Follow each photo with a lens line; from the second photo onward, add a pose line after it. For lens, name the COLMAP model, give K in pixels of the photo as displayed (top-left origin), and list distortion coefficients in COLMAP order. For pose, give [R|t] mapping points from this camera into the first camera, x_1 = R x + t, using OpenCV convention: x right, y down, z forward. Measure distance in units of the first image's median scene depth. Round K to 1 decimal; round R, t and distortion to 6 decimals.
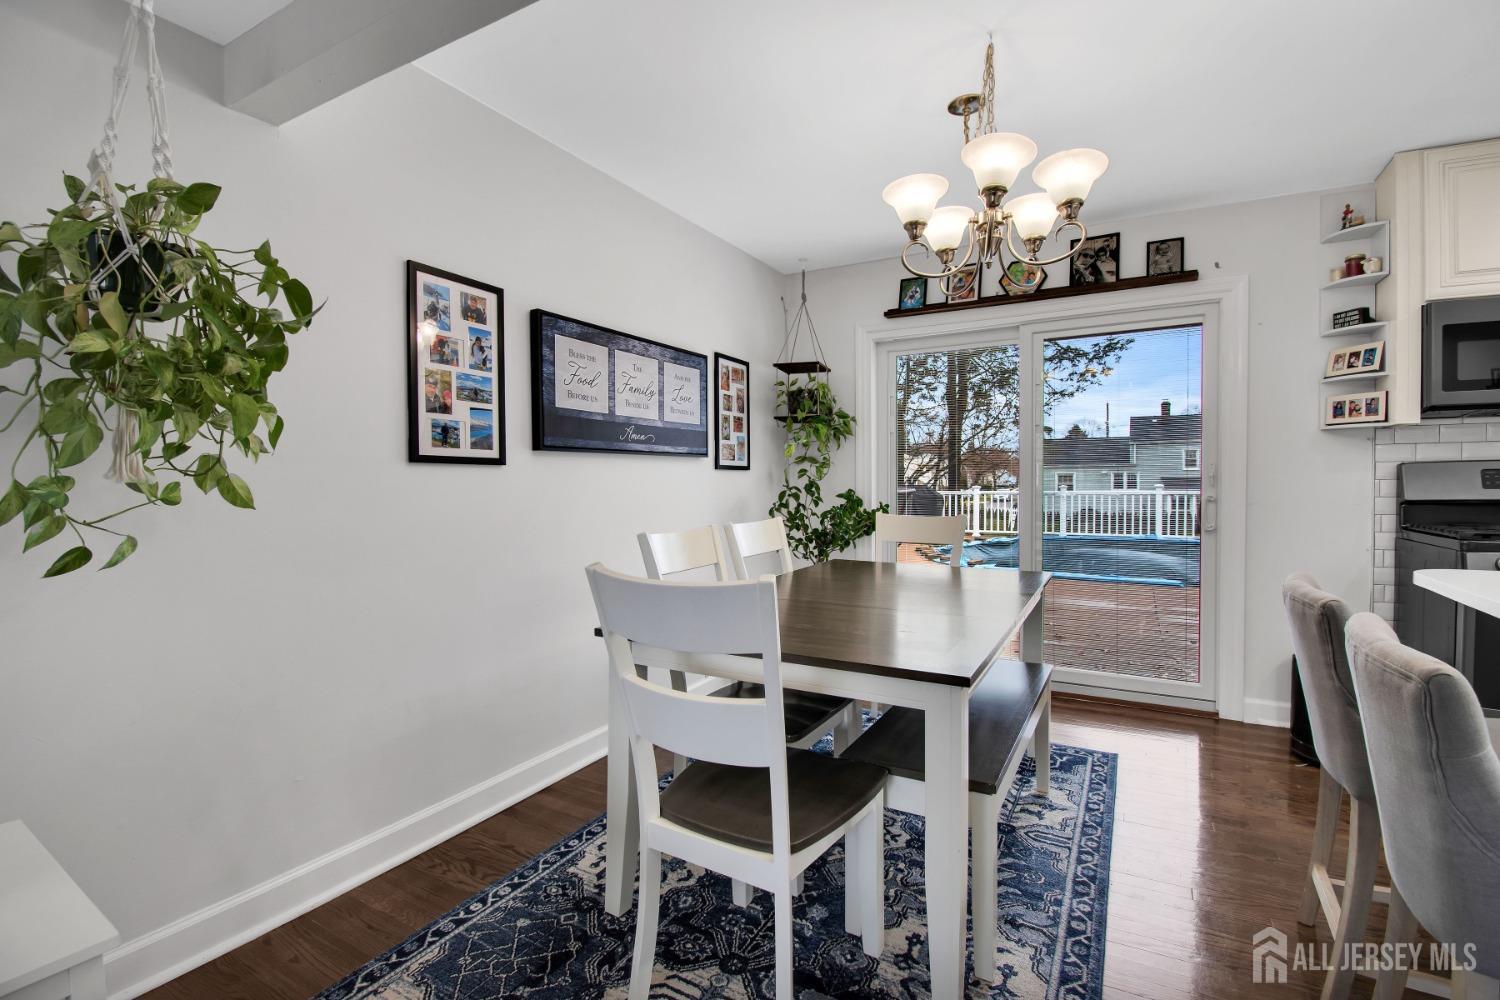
lens RADIAL K [[669.3, 0, 756.6], [0, 669.3, 494.0], [0, 0, 1]] dist [0.022750, -0.028161]
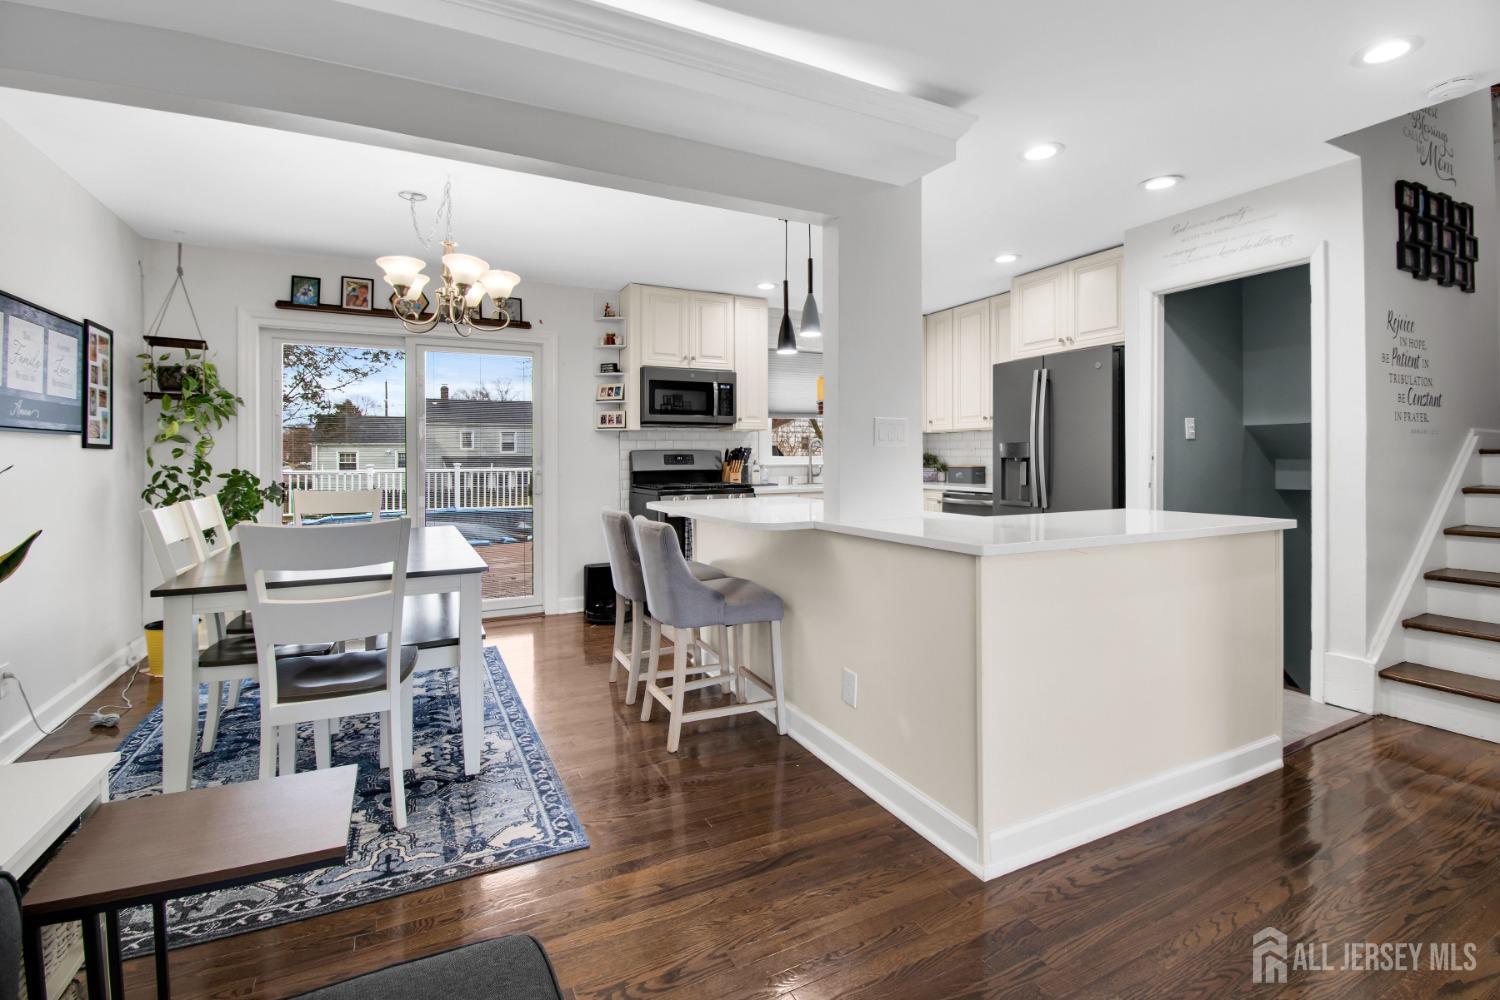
lens RADIAL K [[676.4, 0, 749.6], [0, 676.4, 473.4], [0, 0, 1]] dist [0.020311, -0.029650]
pose [[0.562651, -0.016032, 0.826539, -0.382798], [0.015744, 0.999838, 0.008675, 0.003873], [-0.826545, 0.008132, 0.562812, -0.308132]]
